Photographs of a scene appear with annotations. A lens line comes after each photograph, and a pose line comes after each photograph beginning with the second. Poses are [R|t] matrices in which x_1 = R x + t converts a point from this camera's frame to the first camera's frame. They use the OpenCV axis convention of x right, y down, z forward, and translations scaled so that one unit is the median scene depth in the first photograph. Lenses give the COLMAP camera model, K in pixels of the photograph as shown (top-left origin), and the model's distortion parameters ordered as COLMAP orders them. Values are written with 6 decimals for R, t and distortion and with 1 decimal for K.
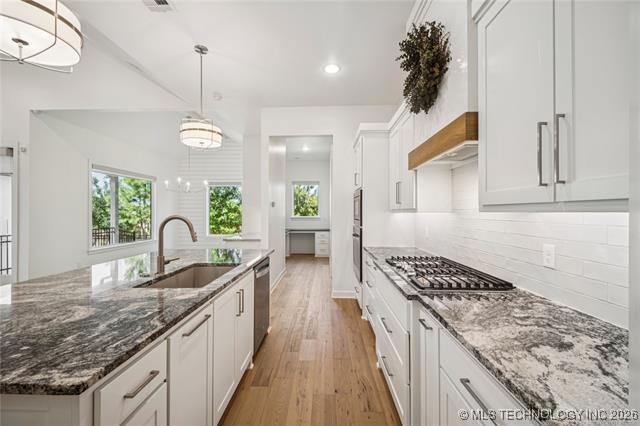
lens RADIAL K [[271.2, 0, 320.0], [0, 271.2, 213.0], [0, 0, 1]] dist [-0.001607, -0.000305]
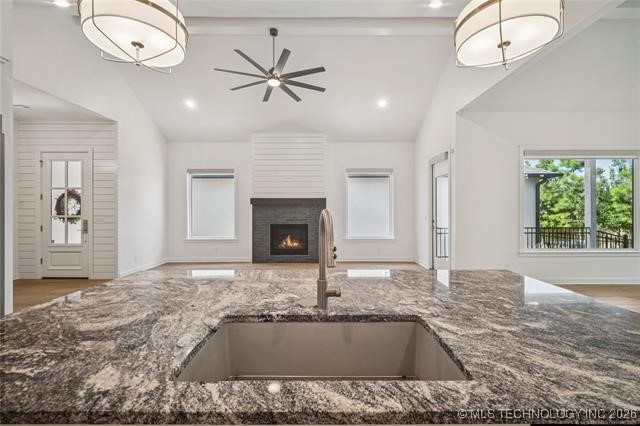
lens RADIAL K [[271.2, 0, 320.0], [0, 271.2, 213.0], [0, 0, 1]] dist [-0.001607, -0.000305]
pose [[0.024549, 0.011227, -0.999636, -0.009350], [0.003562, 0.999930, 0.011318, 0.009388], [0.999692, -0.003839, 0.024507, 0.977913]]
